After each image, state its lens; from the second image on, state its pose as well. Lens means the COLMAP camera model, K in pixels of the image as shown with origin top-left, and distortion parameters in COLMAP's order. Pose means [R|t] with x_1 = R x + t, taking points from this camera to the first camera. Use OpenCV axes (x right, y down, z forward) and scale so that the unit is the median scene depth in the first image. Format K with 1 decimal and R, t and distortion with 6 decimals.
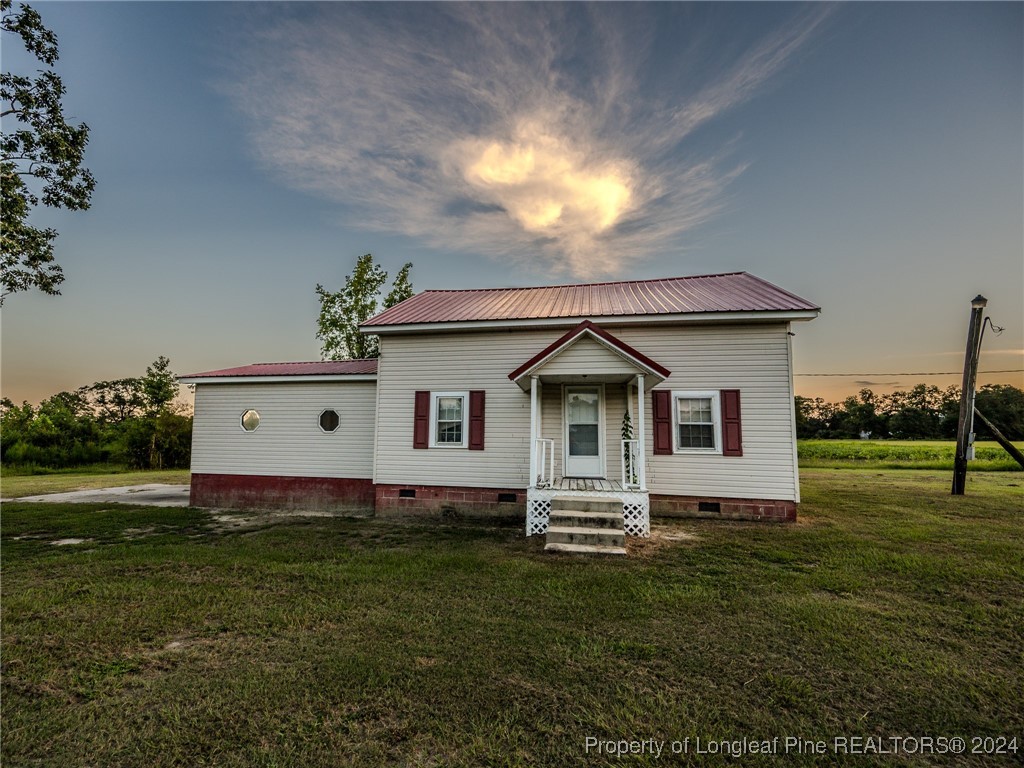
lens RADIAL K [[445.3, 0, 483.0], [0, 445.3, 384.3], [0, 0, 1]] dist [-0.002670, 0.000554]
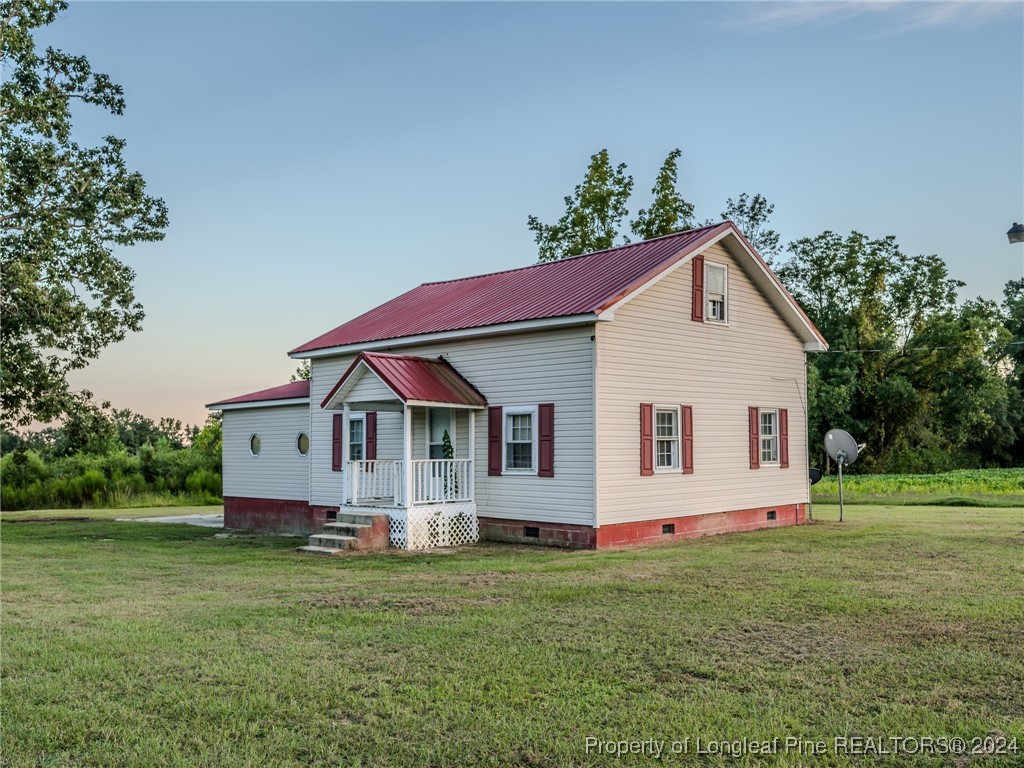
lens RADIAL K [[915.9, 0, 512.0], [0, 915.9, 384.0], [0, 0, 1]] dist [0.004742, -0.007093]
pose [[0.841084, -0.055339, -0.538066, 1.340226], [0.076572, 0.996916, 0.017165, -0.058287], [0.535457, -0.055638, 0.842728, -0.536178]]
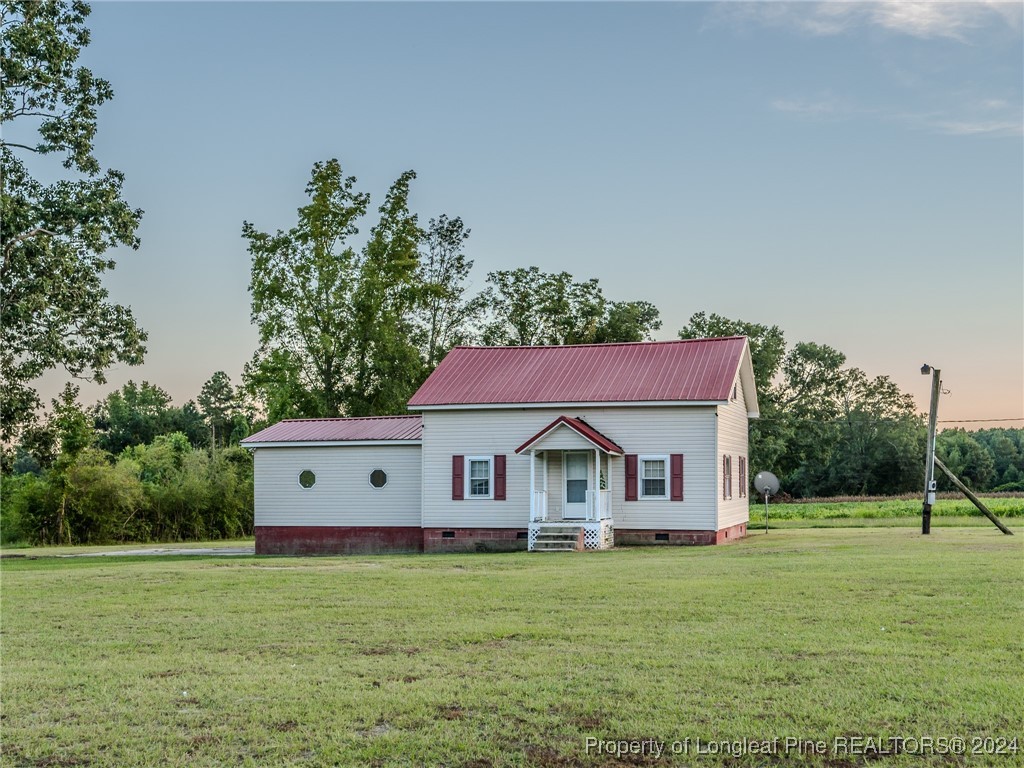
lens RADIAL K [[1317.3, 0, 512.0], [0, 1317.3, 384.0], [0, 0, 1]] dist [-0.013958, -0.002396]
pose [[0.997635, -0.019360, -0.065947, 0.280831], [0.021429, 0.999295, 0.030816, -0.312201], [0.065304, -0.032157, 0.997347, -2.845601]]
